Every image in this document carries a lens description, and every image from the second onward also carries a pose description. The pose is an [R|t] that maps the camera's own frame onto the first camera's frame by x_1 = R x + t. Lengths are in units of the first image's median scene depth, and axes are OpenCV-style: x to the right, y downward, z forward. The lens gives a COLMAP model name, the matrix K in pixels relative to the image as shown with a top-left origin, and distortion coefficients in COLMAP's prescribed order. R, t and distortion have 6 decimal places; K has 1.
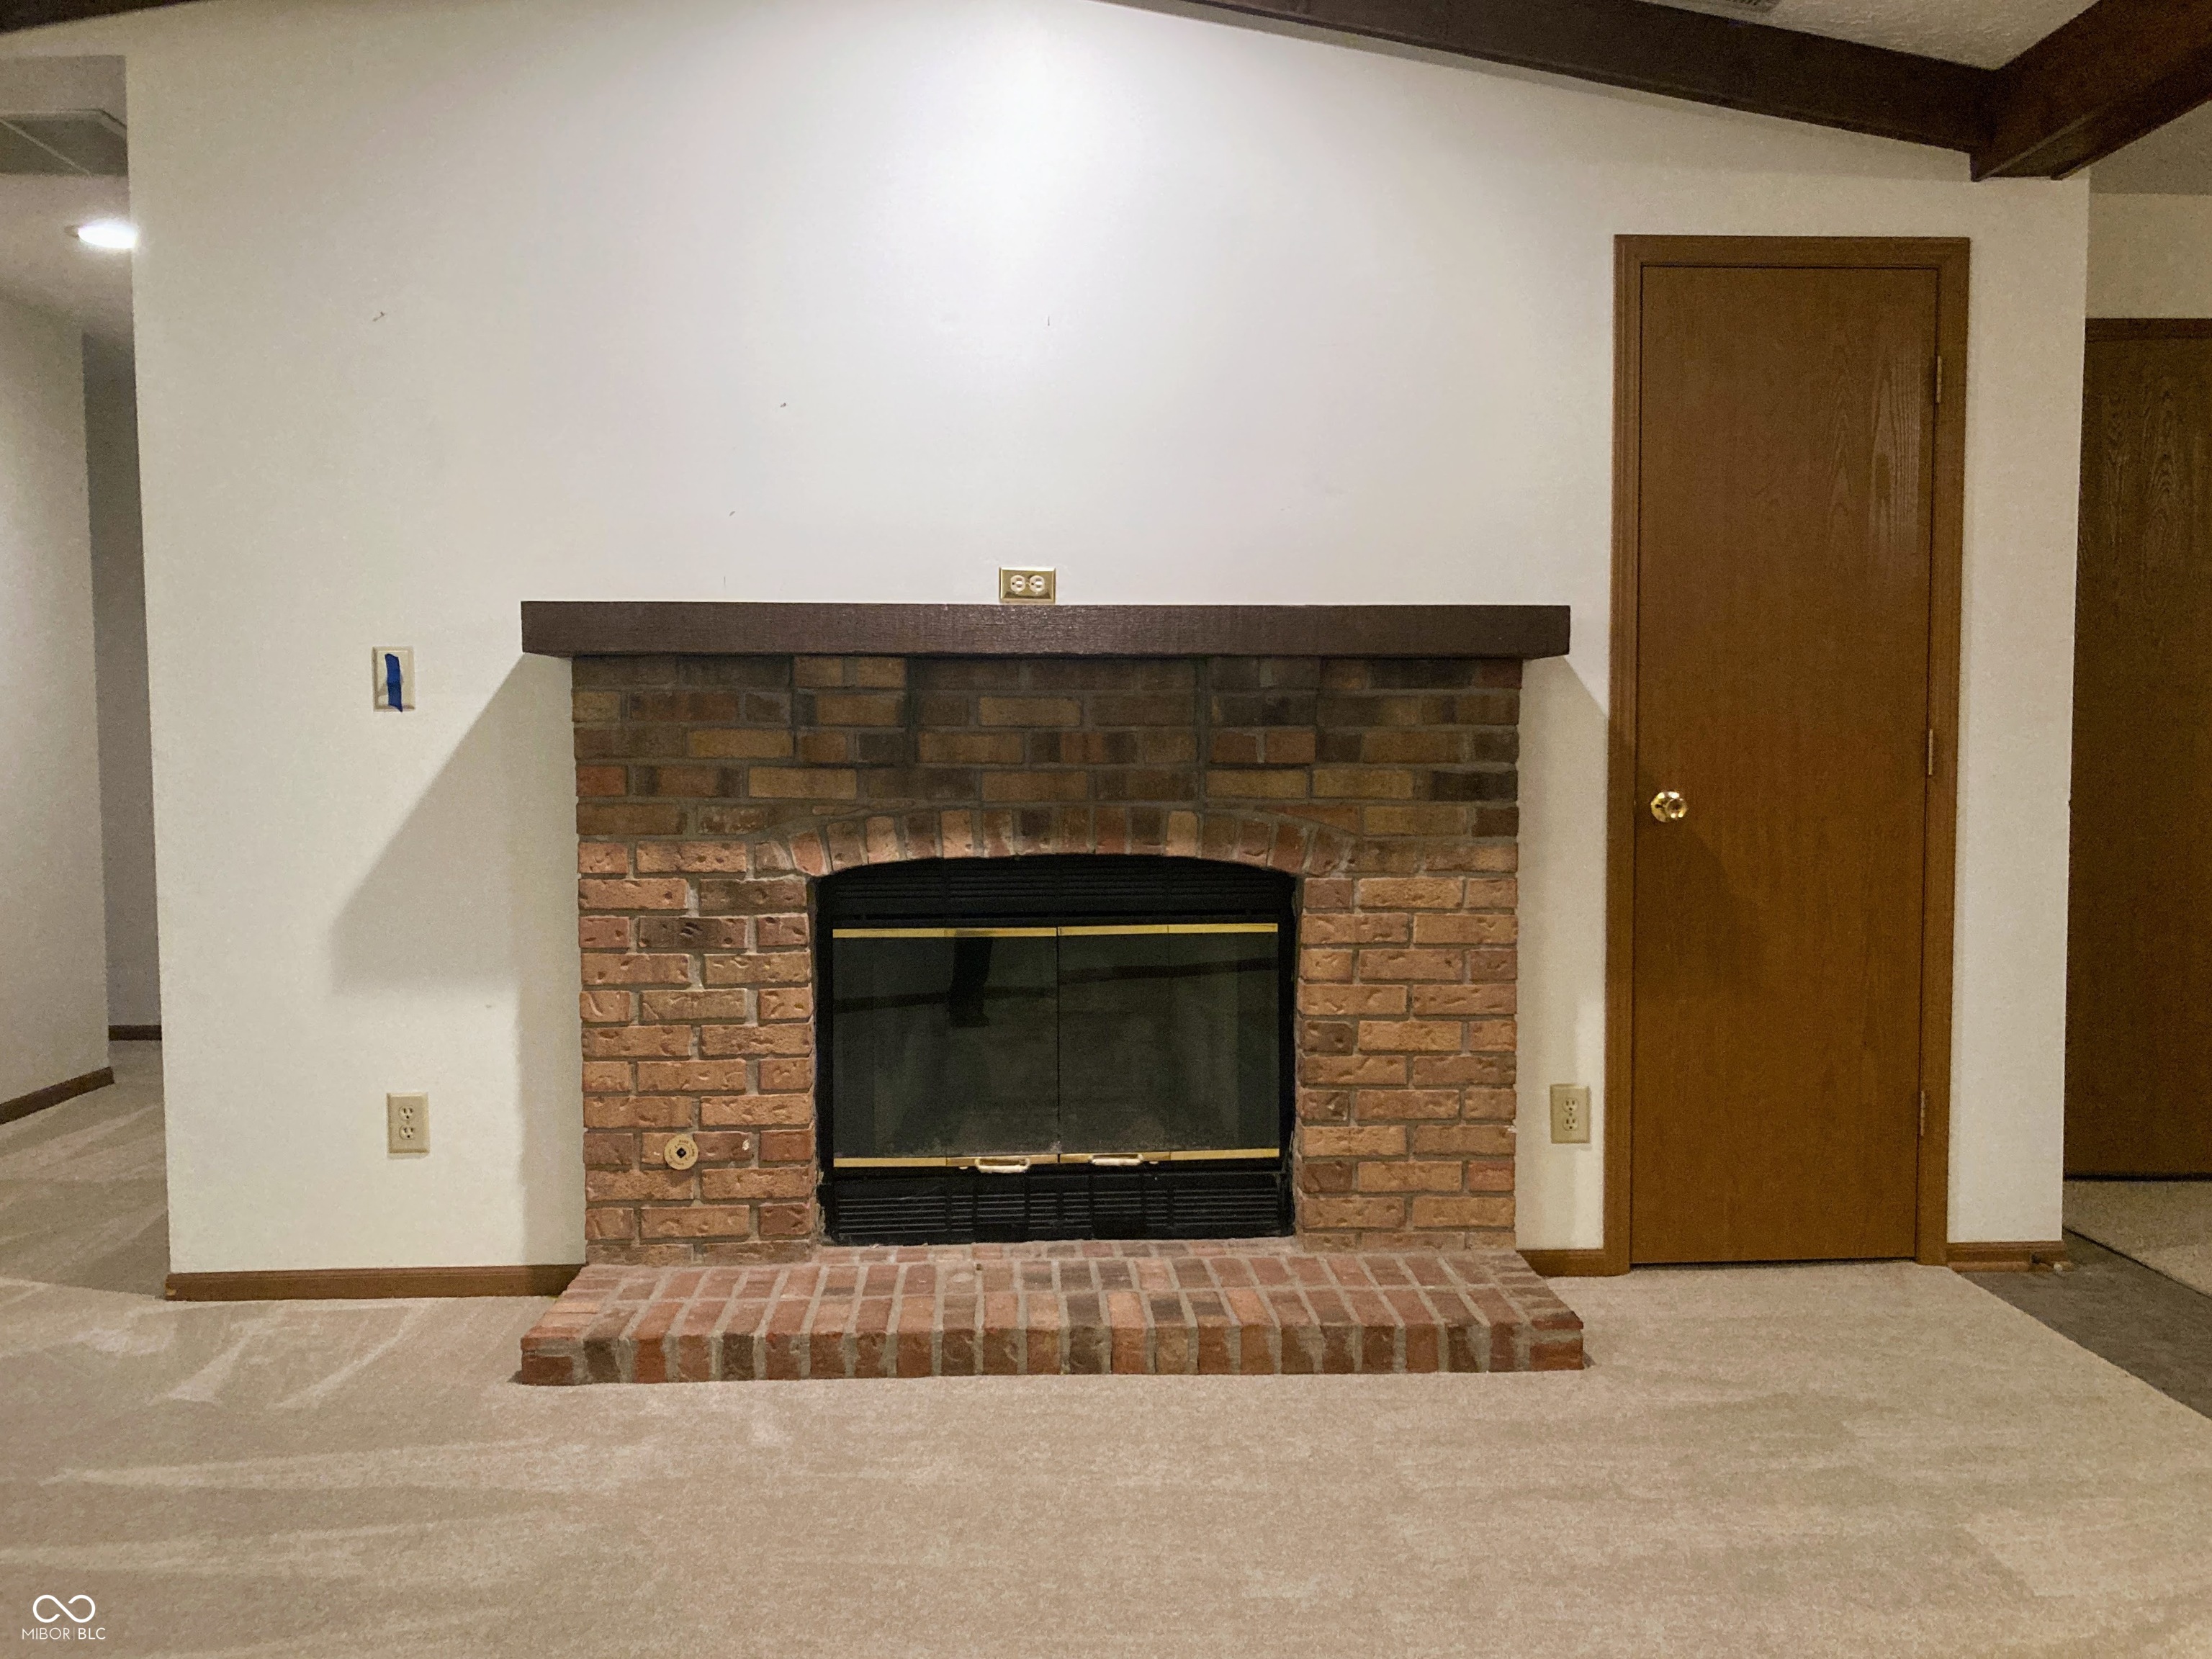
lens RADIAL K [[1848.8, 0, 1169.0], [0, 1848.8, 841.9], [0, 0, 1]] dist [0.090724, -0.095470]
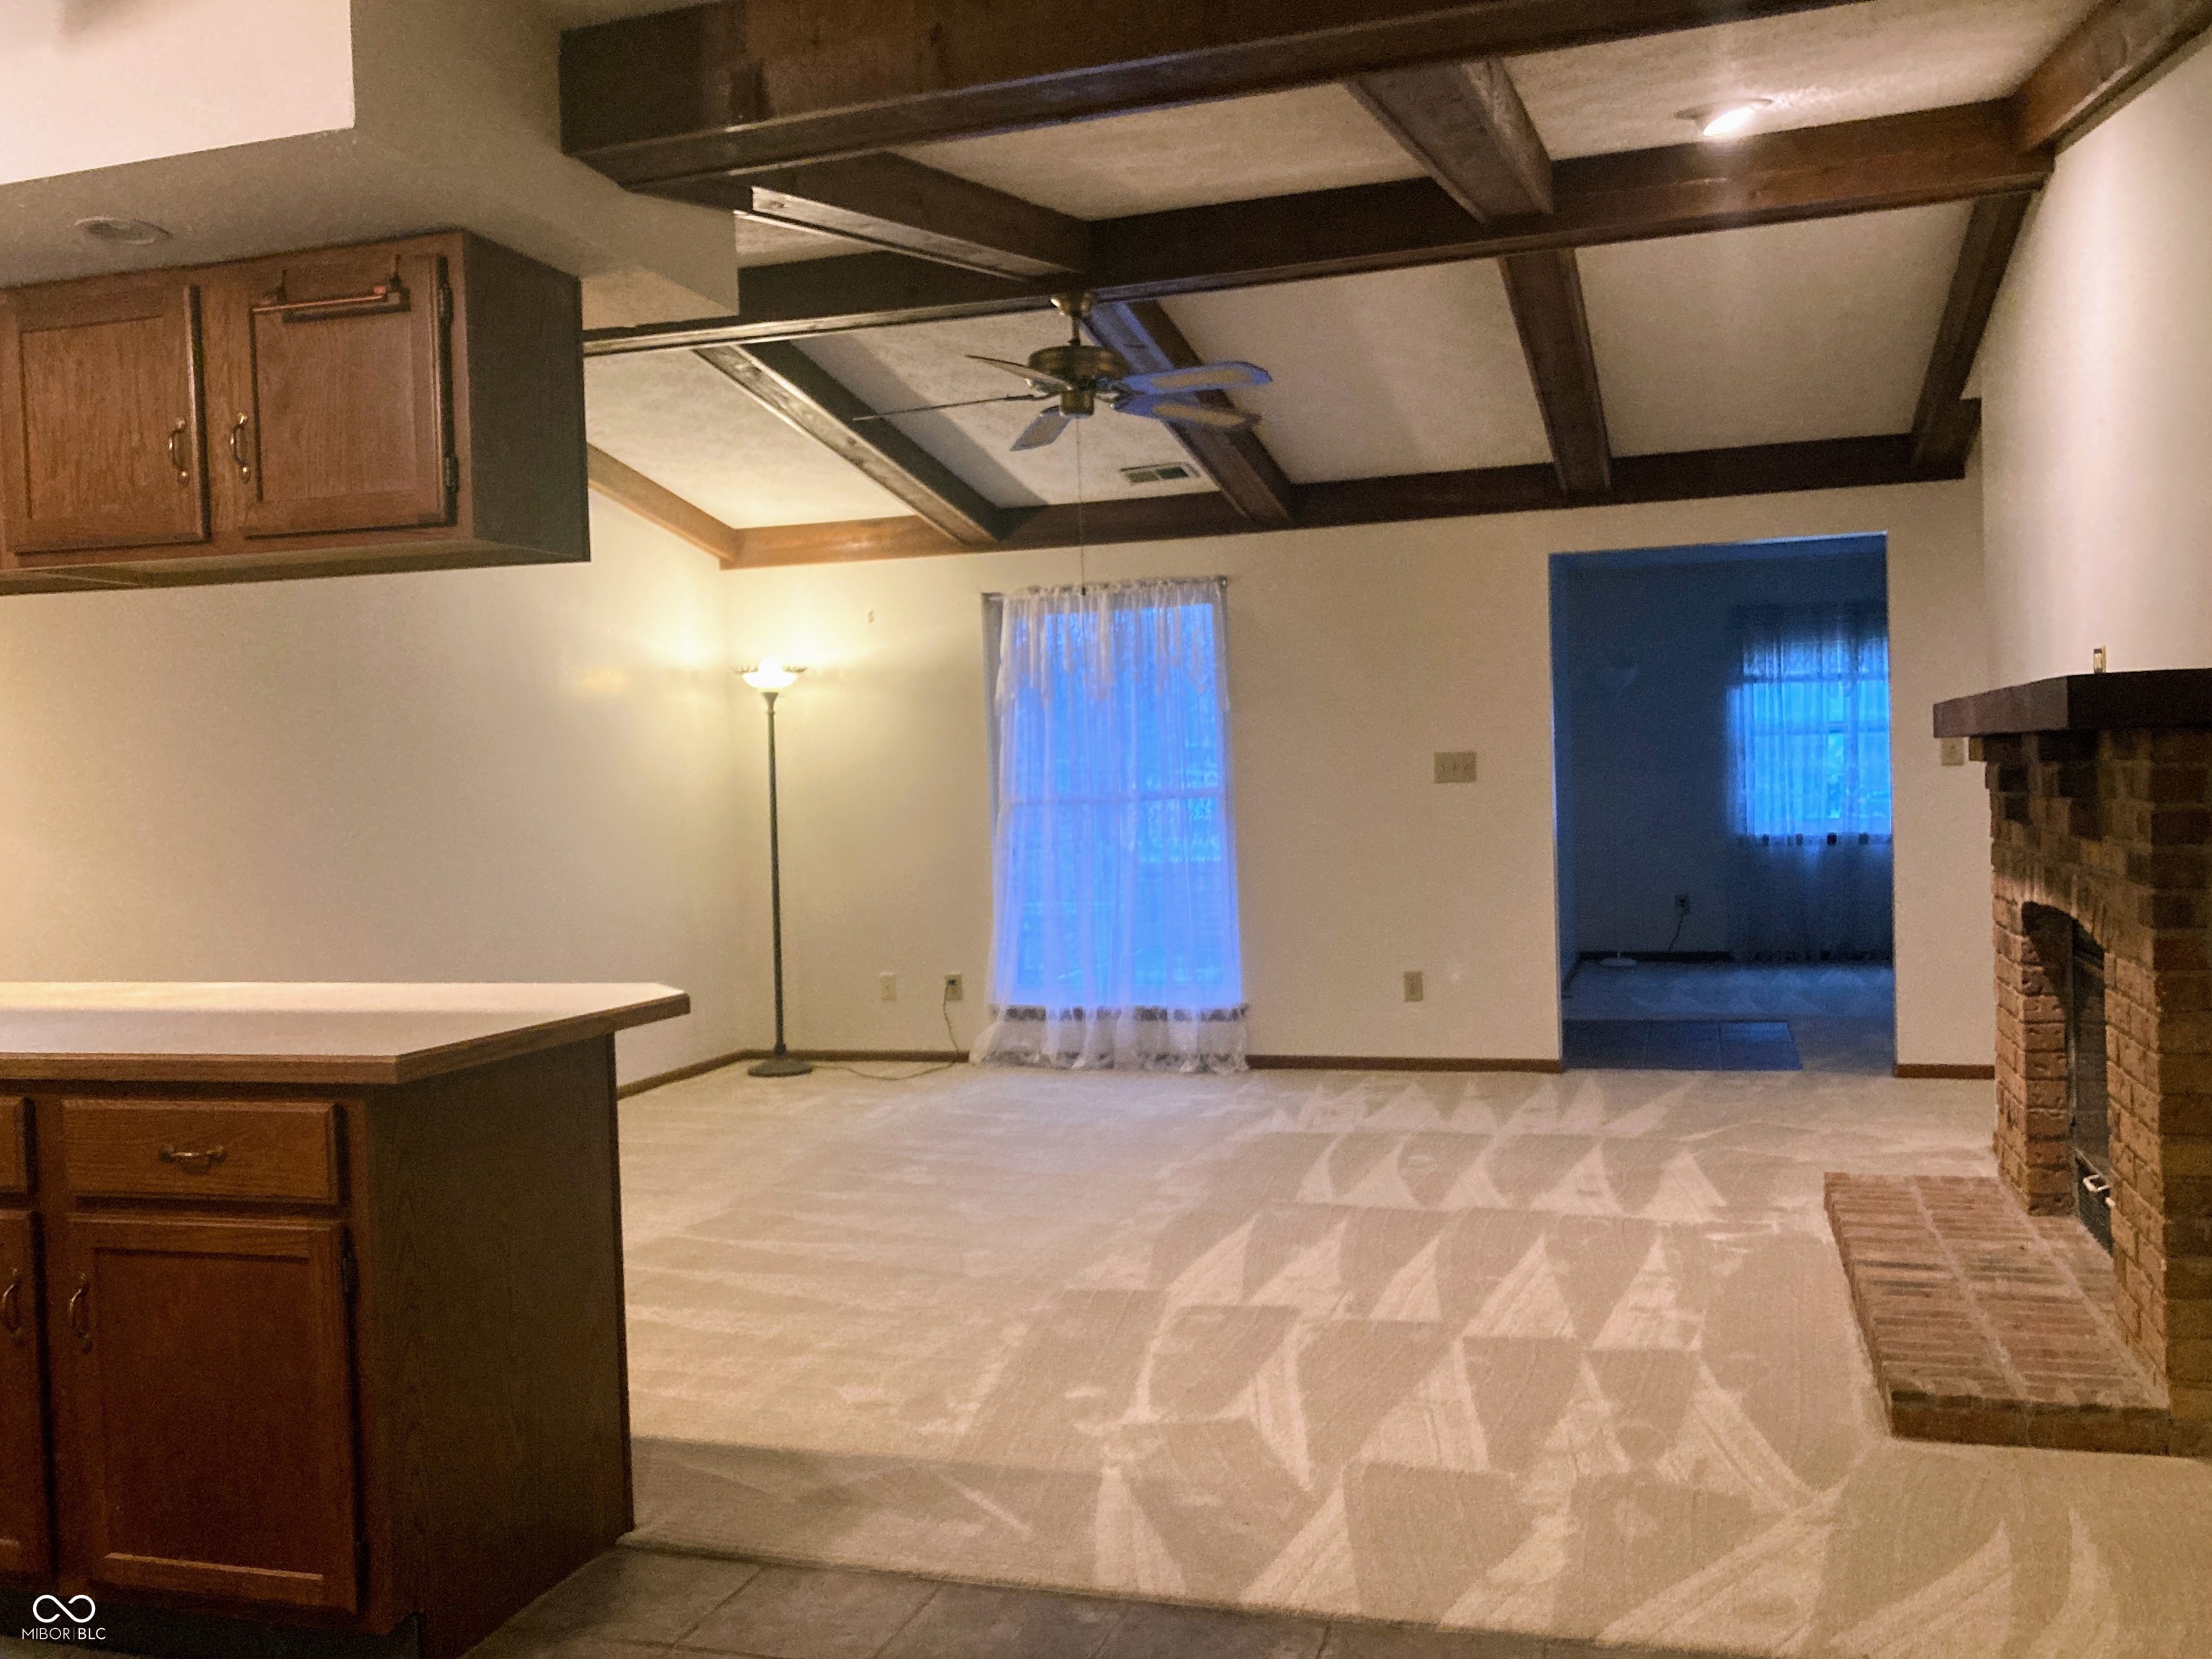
lens RADIAL K [[1829.6, 0, 1121.1], [0, 1829.6, 821.1], [0, 0, 1]] dist [0.024332, 0.000308]
pose [[-0.358315, 0.026466, -0.933226, 1.191427], [-0.009669, 0.999439, 0.032056, -0.076791], [0.933551, 0.020510, -0.357858, 0.873322]]
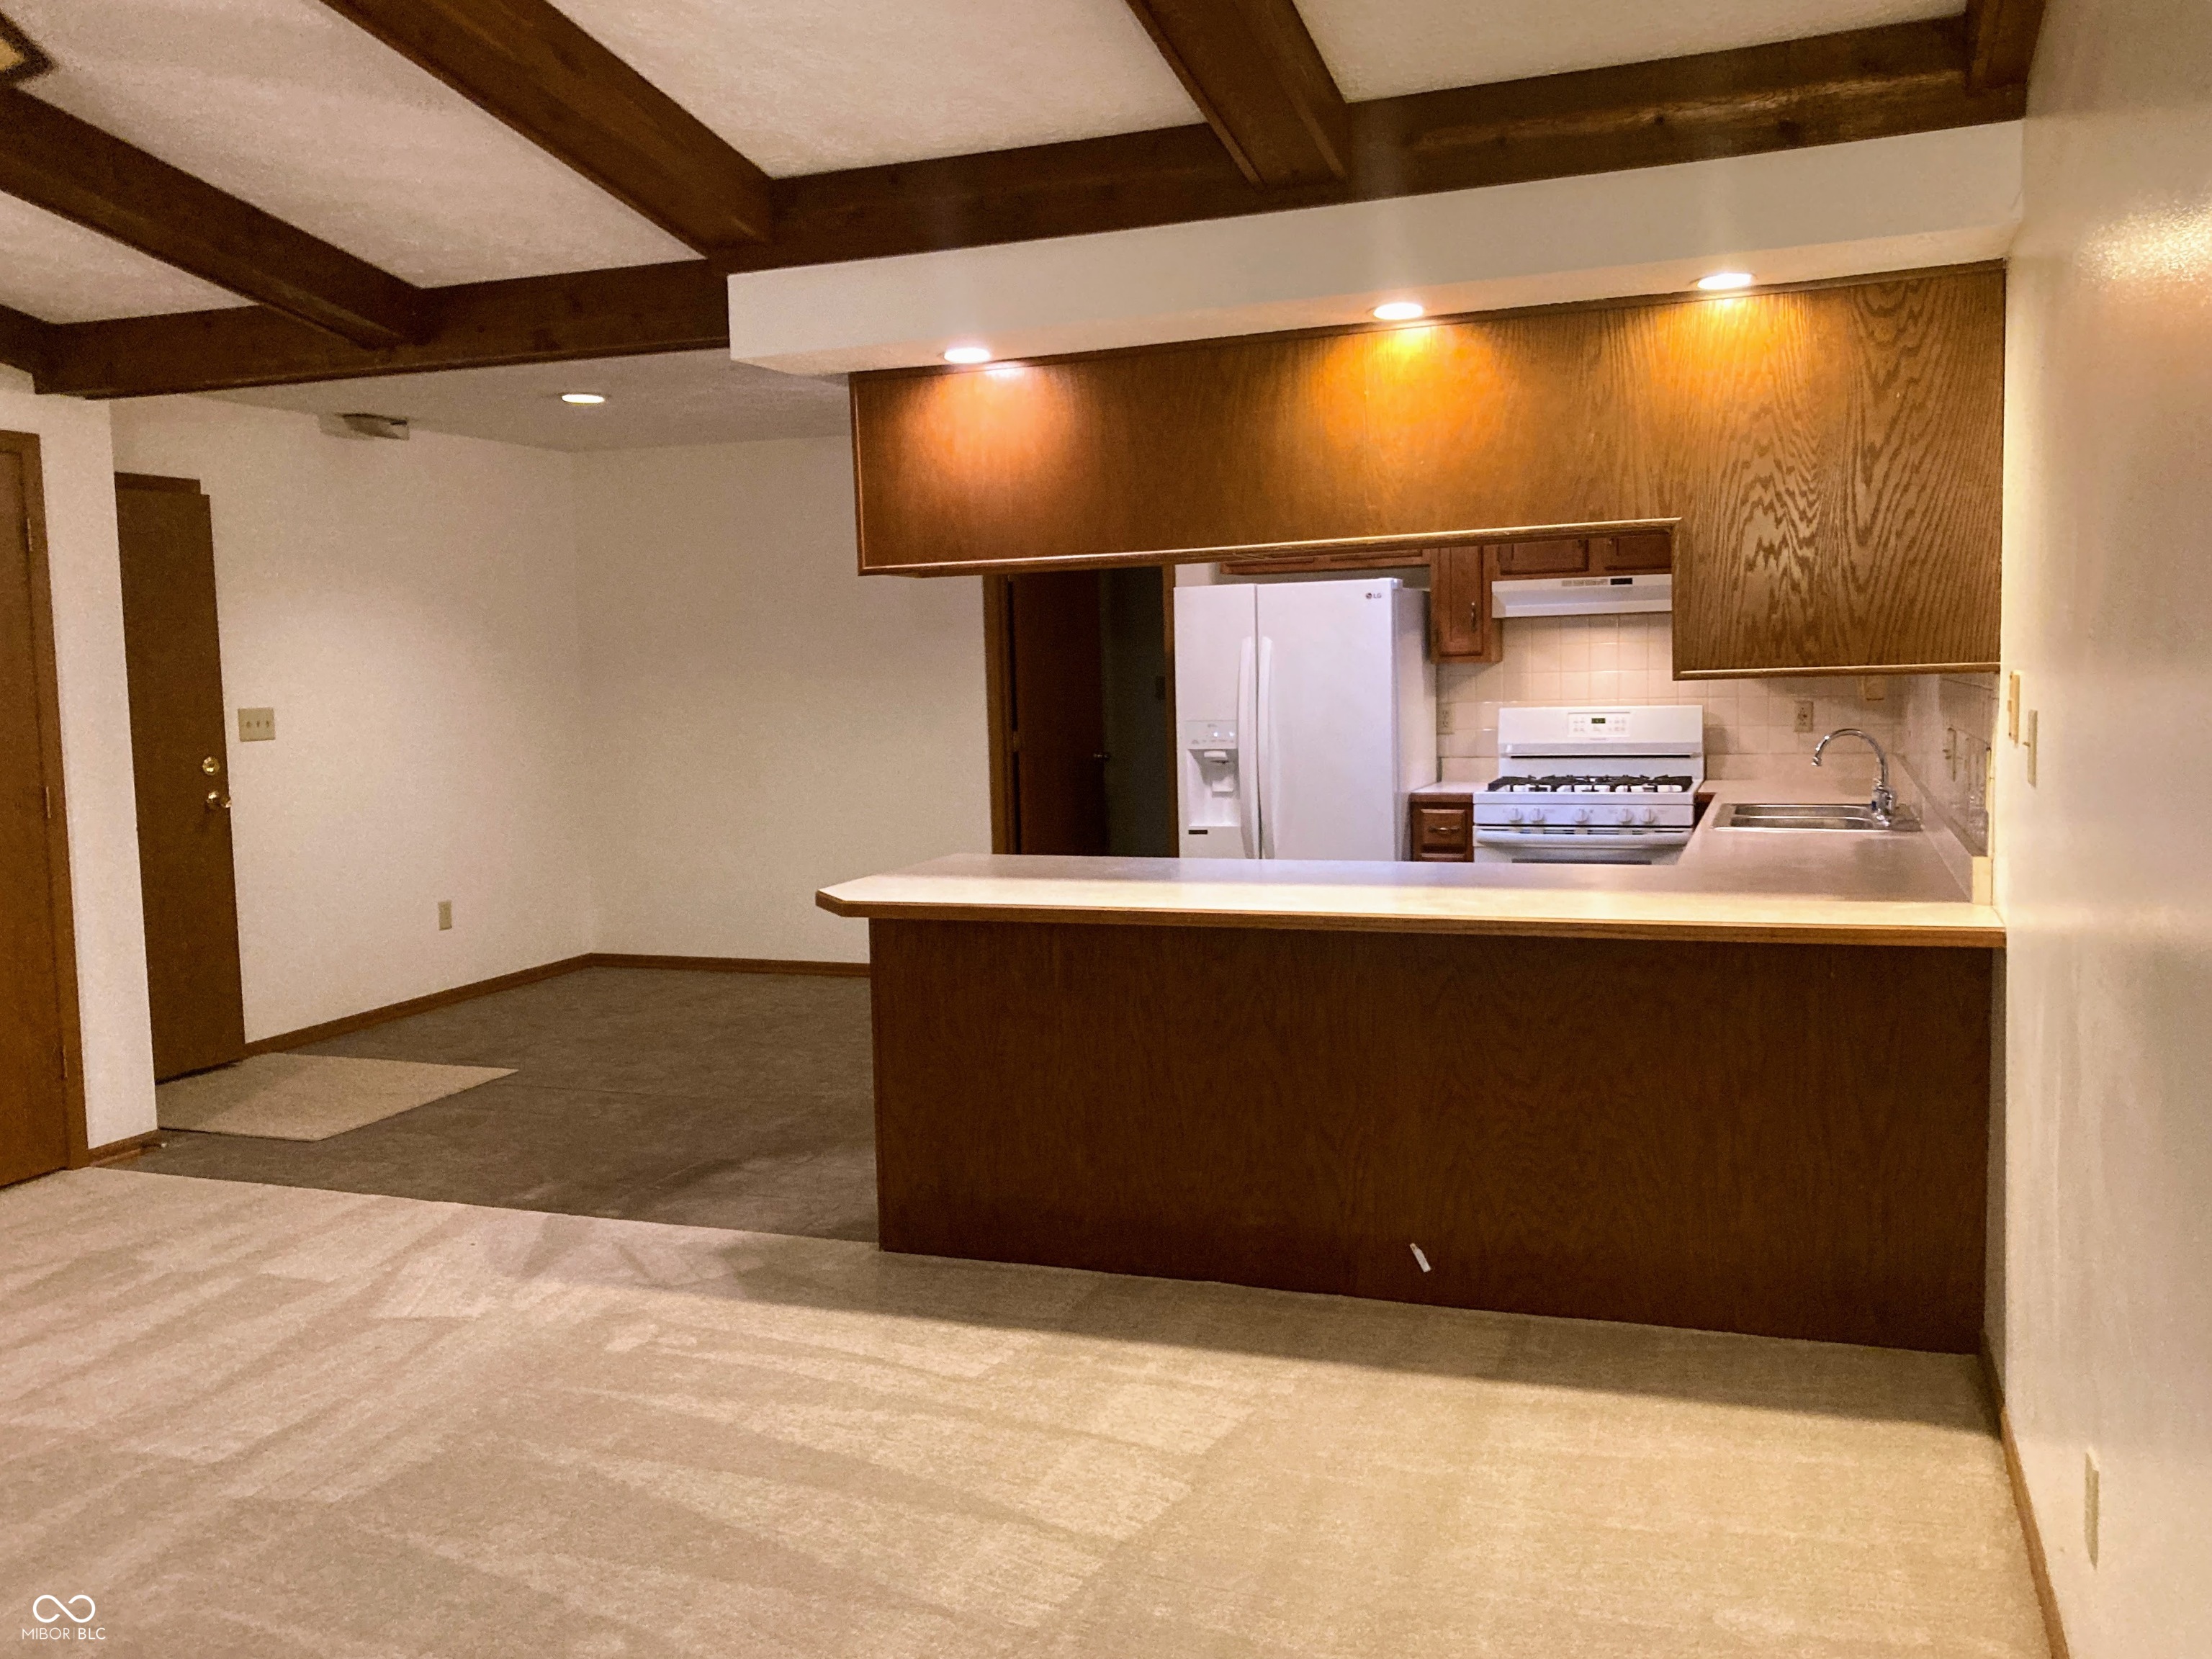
lens RADIAL K [[1876.4, 0, 1106.0], [0, 1876.4, 829.5], [0, 0, 1]] dist [0.033768, 0.003228]
pose [[0.416913, -0.089883, 0.904491, -0.570550], [0.062215, 0.995587, 0.070258, -0.081577], [-0.906815, 0.026981, 0.420665, -0.317126]]
